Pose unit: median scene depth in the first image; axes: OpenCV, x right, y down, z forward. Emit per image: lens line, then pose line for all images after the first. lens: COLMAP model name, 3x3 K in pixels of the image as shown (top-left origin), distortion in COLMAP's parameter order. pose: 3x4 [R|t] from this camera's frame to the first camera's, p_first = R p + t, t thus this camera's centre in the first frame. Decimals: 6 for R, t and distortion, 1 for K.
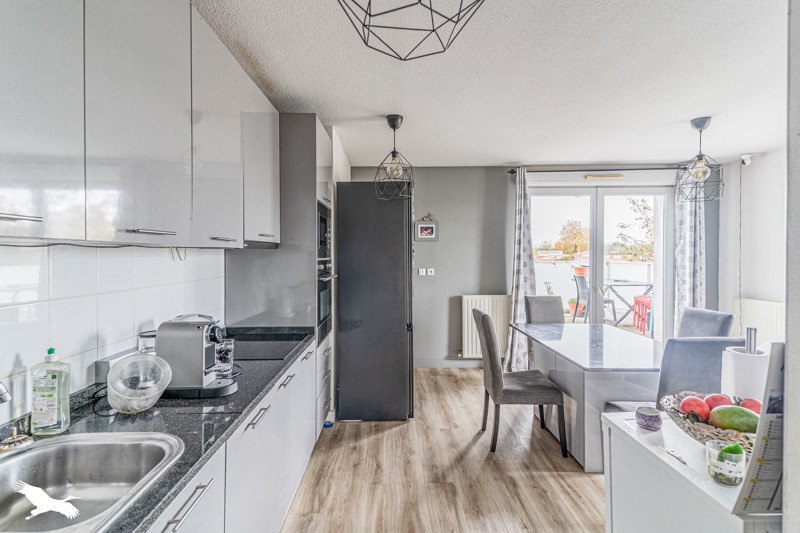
lens RADIAL K [[378.1, 0, 397.2], [0, 378.1, 259.0], [0, 0, 1]] dist [0.004173, -0.000068]
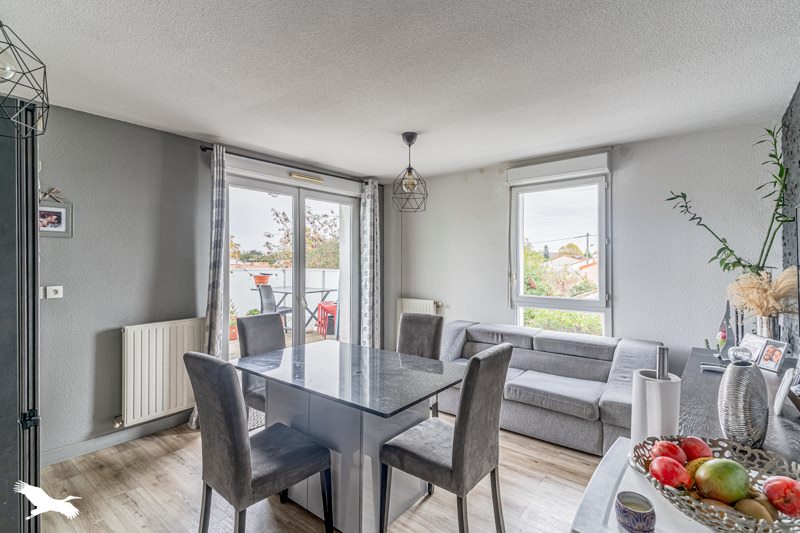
lens RADIAL K [[378.1, 0, 397.2], [0, 378.1, 259.0], [0, 0, 1]] dist [0.004173, -0.000068]
pose [[0.629430, 0.006988, 0.777026, -0.029392], [0.008546, 0.999837, -0.015914, -0.001585], [-0.777010, 0.016657, 0.629267, 0.250217]]
